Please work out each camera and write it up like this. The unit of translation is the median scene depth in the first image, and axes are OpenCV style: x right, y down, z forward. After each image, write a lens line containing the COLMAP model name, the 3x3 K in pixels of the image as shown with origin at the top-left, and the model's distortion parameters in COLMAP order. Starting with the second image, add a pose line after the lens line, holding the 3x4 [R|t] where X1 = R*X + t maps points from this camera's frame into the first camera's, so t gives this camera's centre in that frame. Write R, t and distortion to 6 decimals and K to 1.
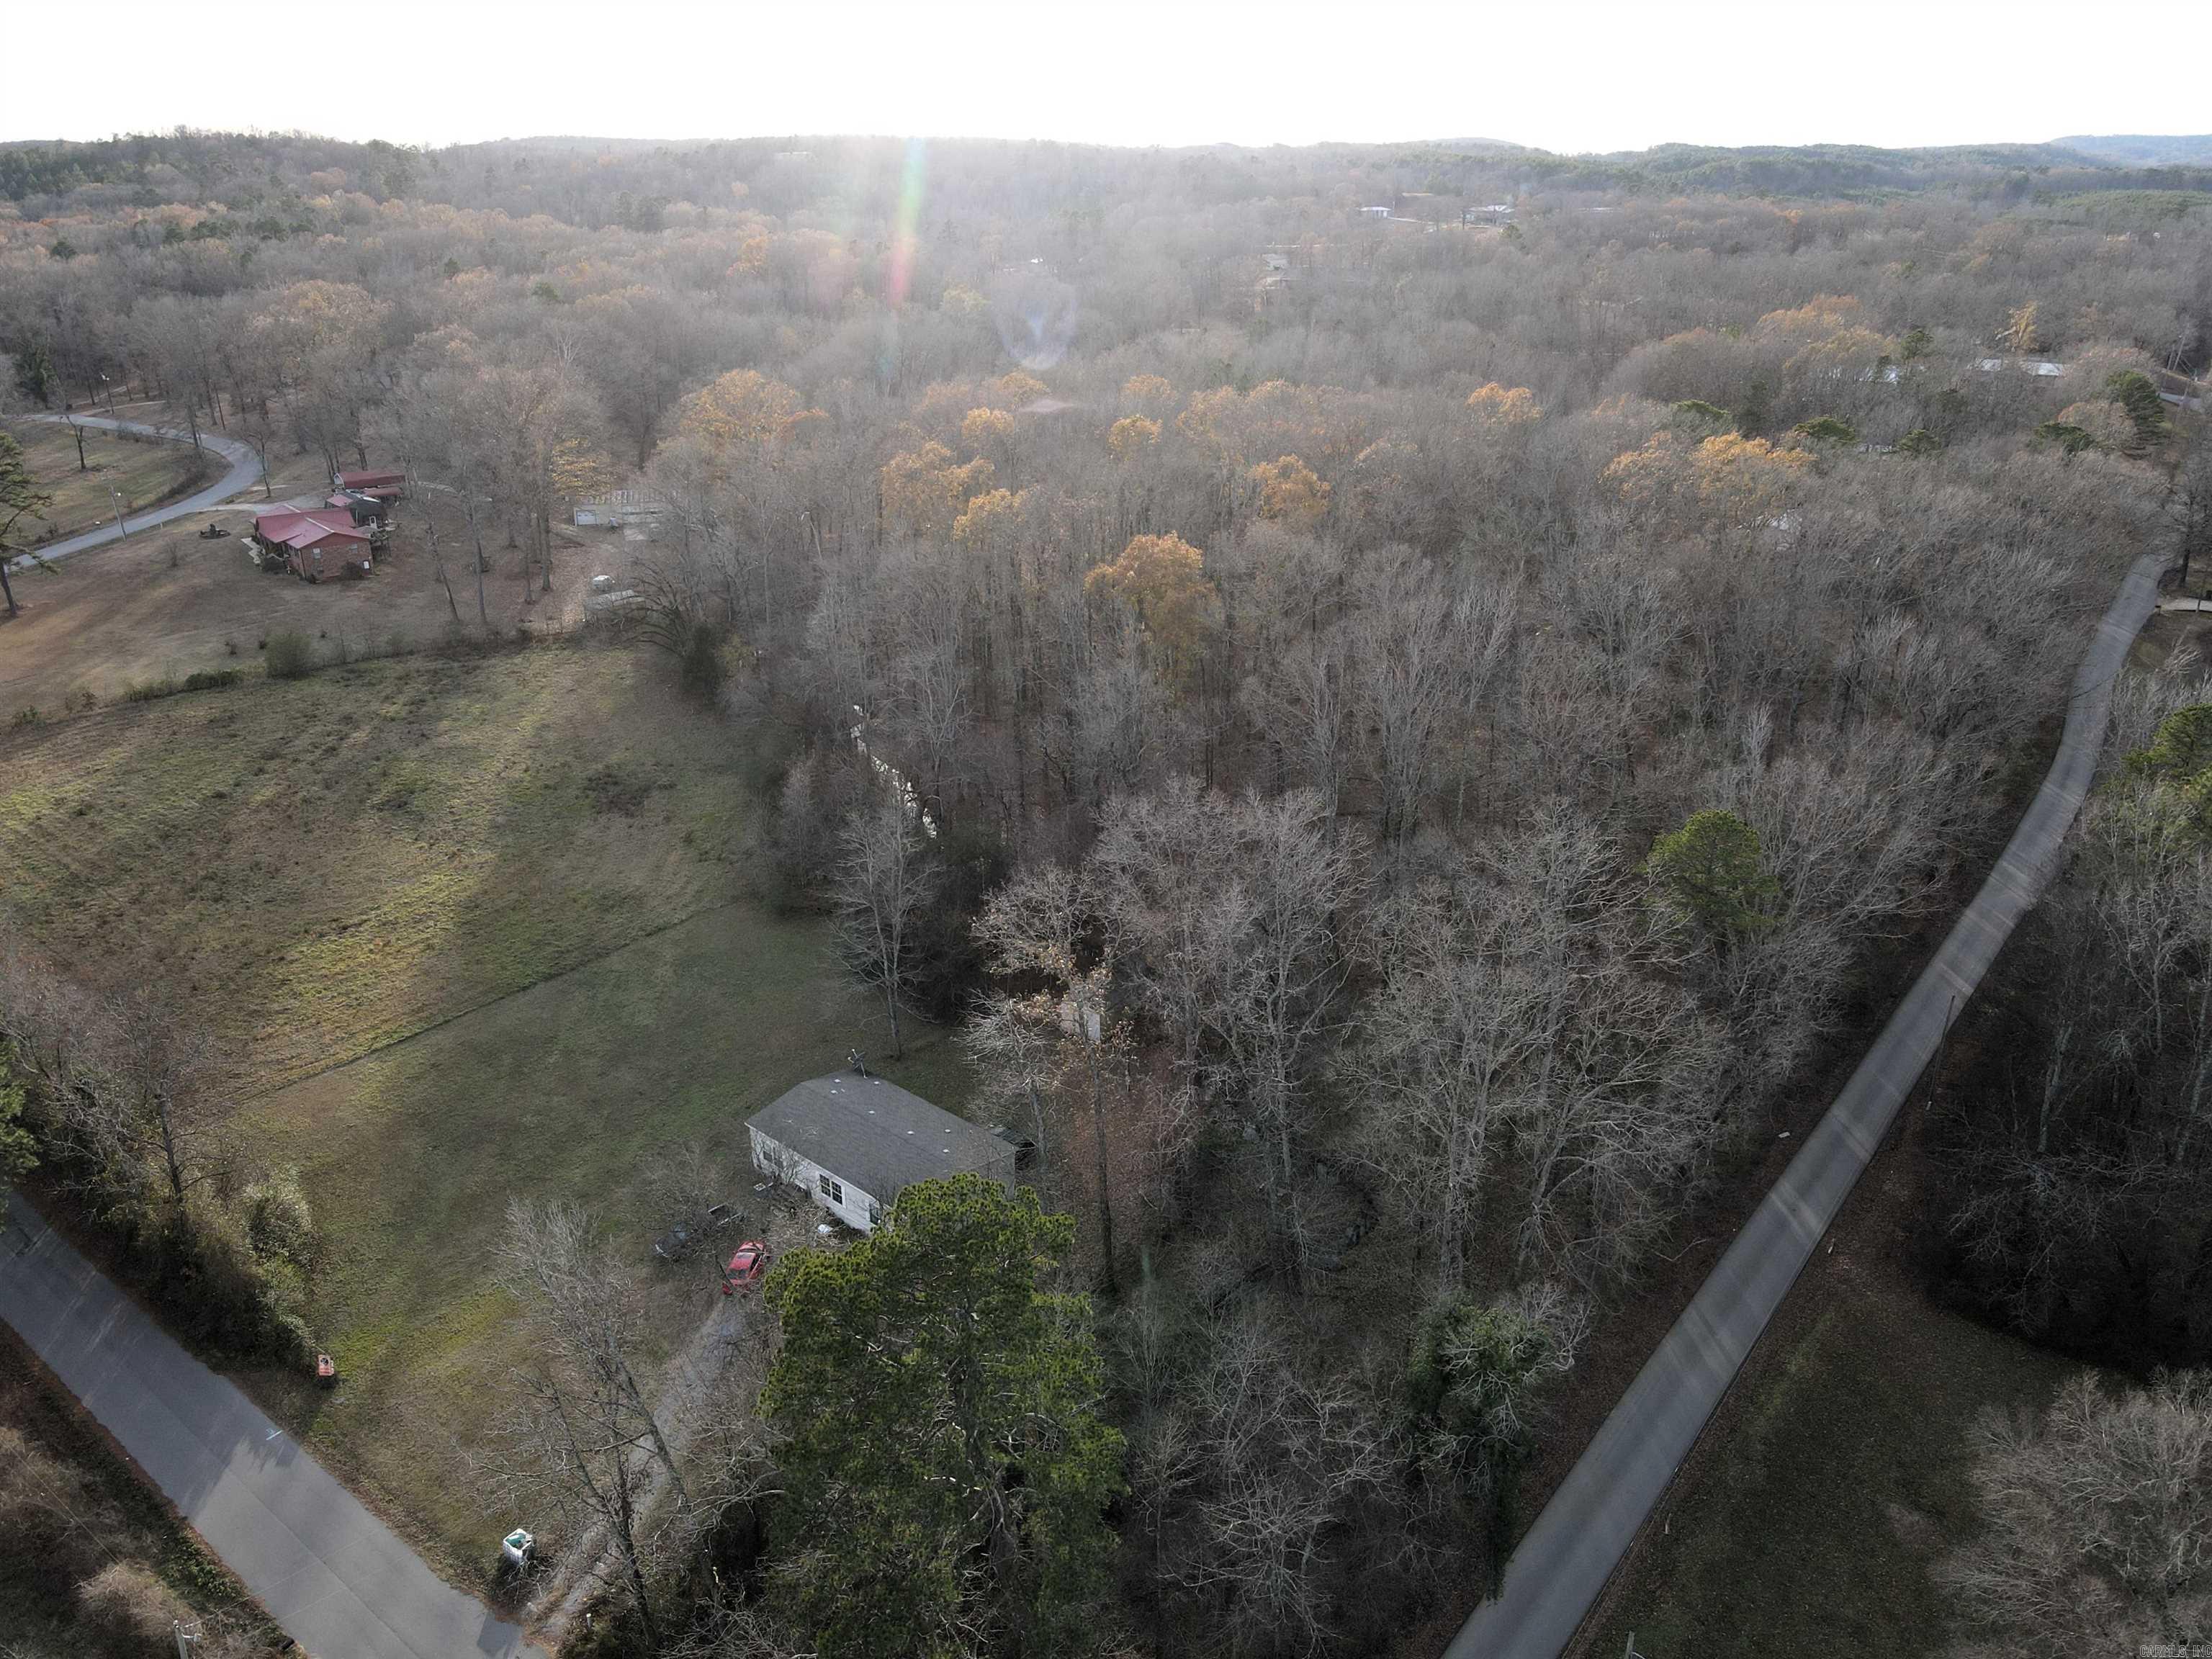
lens RADIAL K [[1603.6, 0, 1106.0], [0, 1603.6, 829.5], [0, 0, 1]] dist [0.005231, 0.001544]
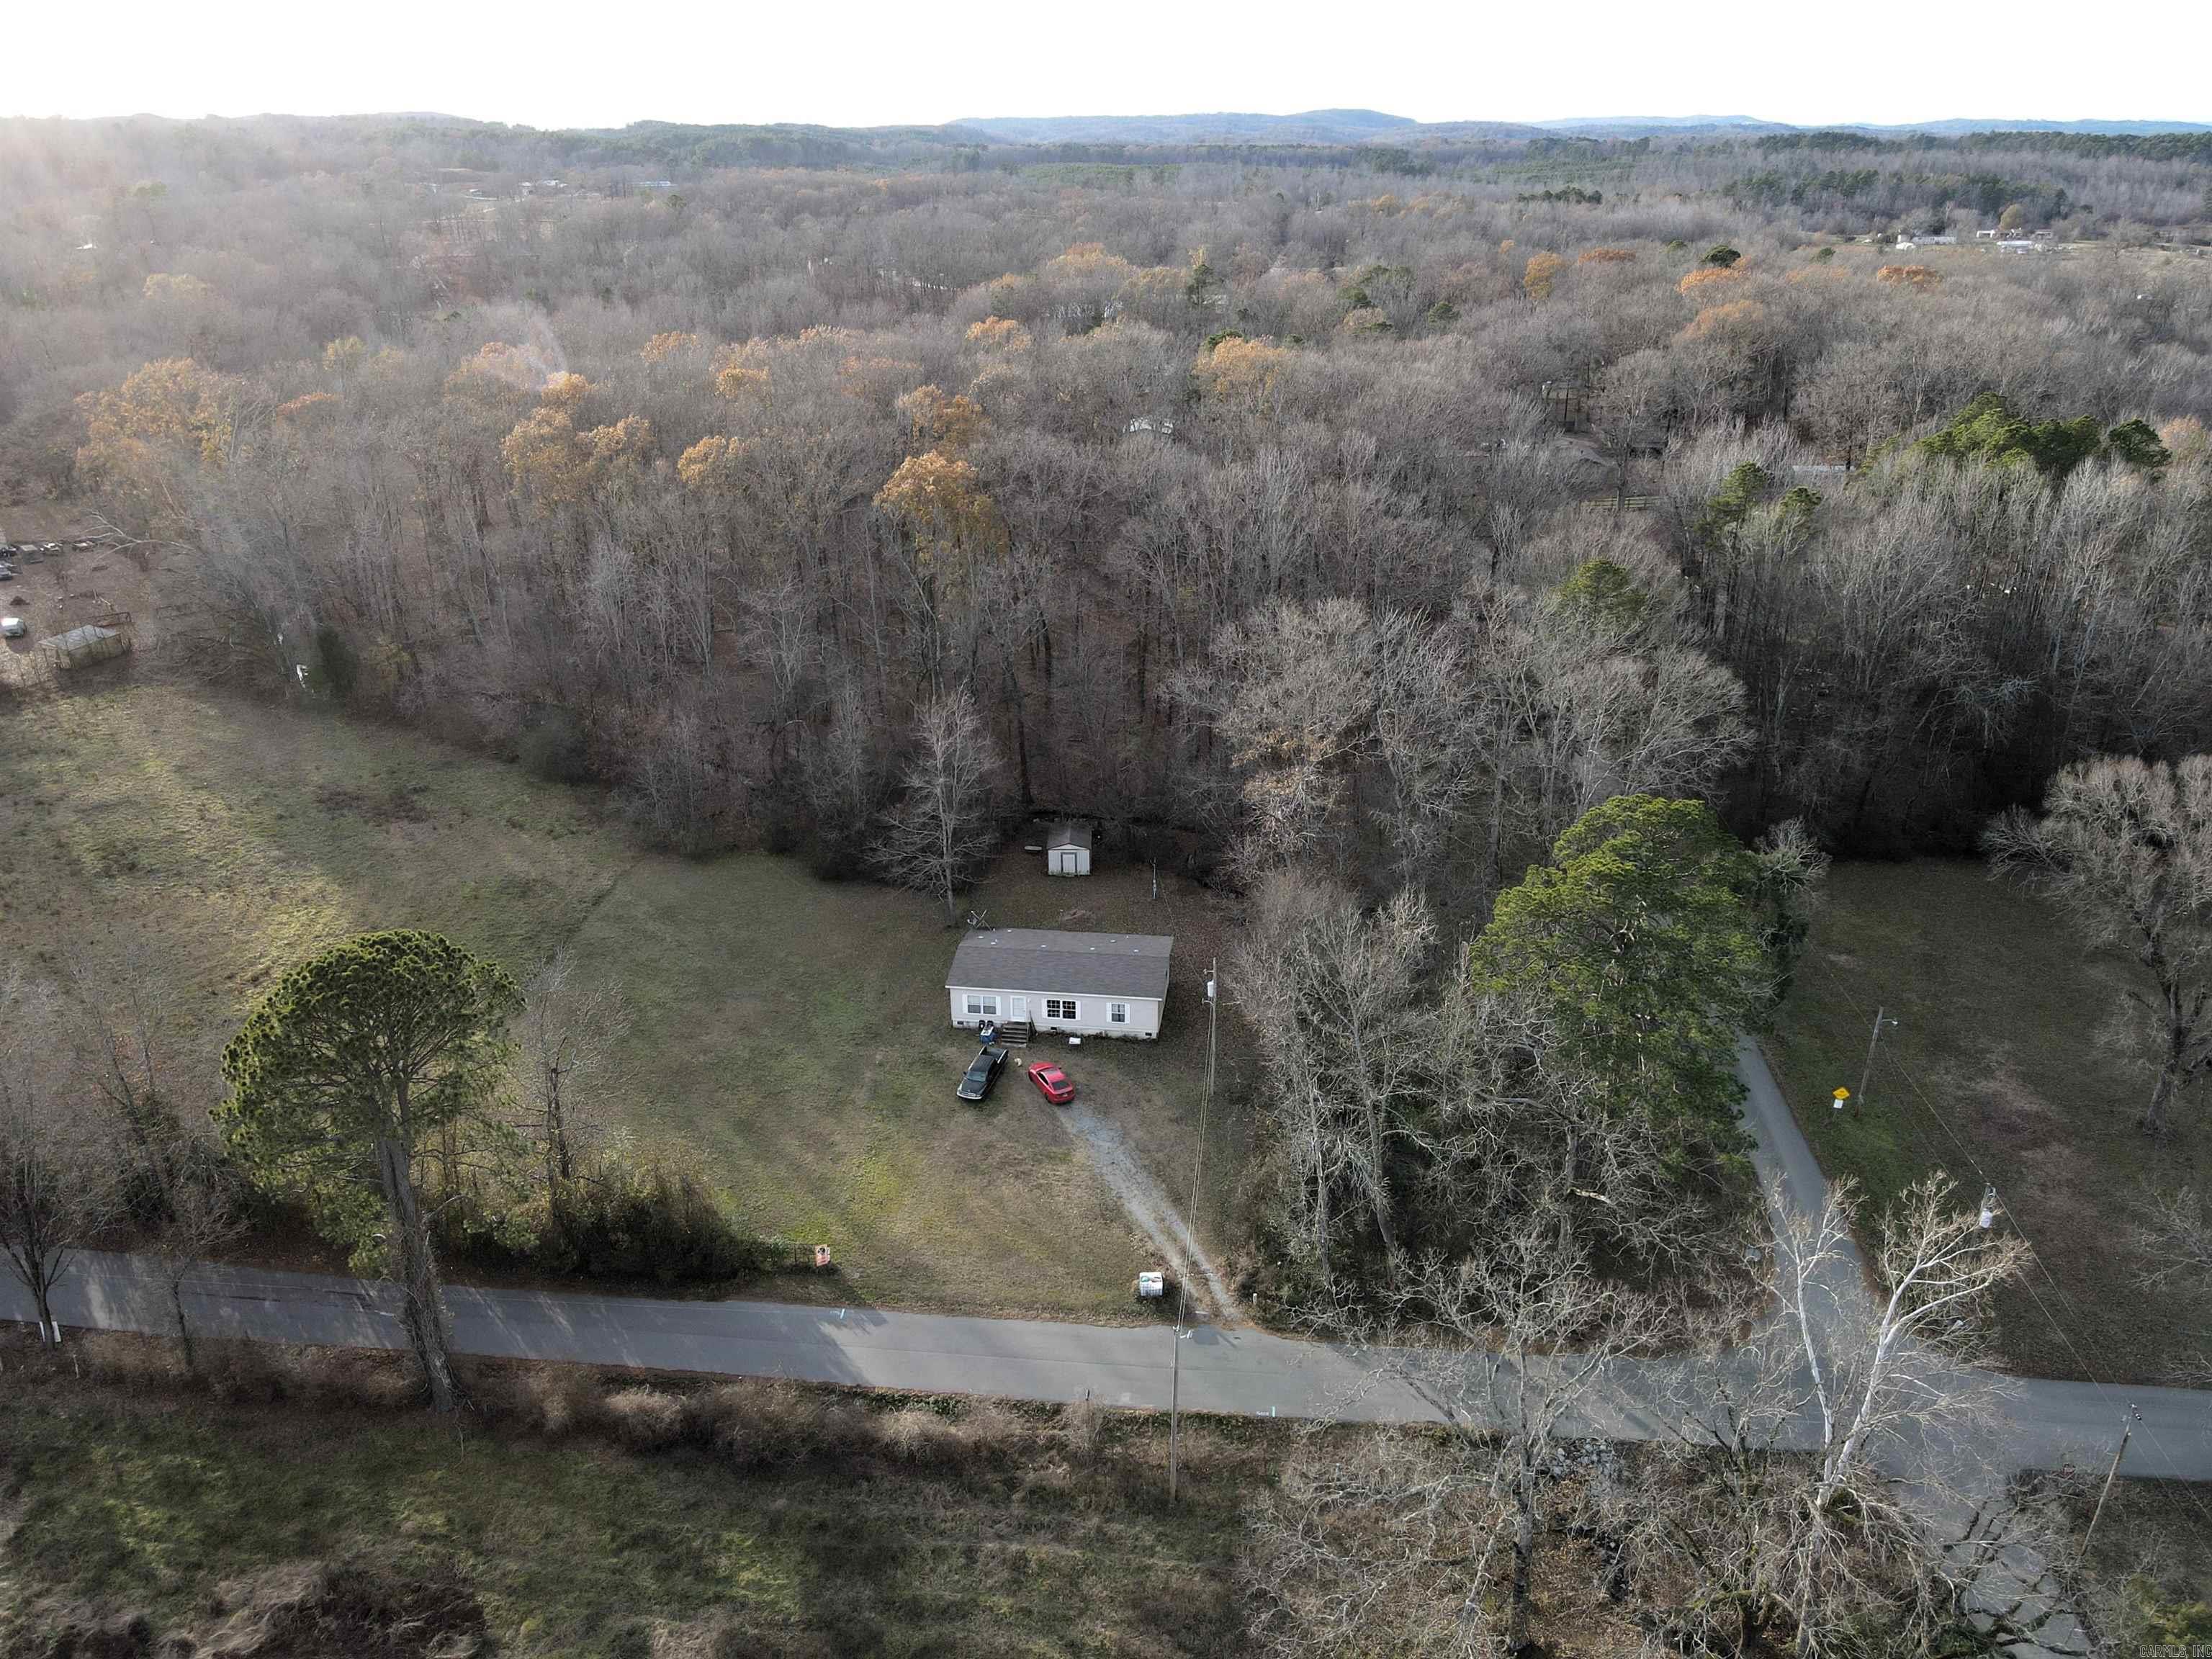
lens RADIAL K [[1603.6, 0, 1106.0], [0, 1603.6, 829.5], [0, 0, 1]] dist [0.005231, 0.001544]
pose [[0.829716, -0.221622, 0.512303, -0.182381], [0.215731, 0.973804, 0.071873, 0.005746], [-0.514811, 0.050886, 0.855792, -0.002954]]
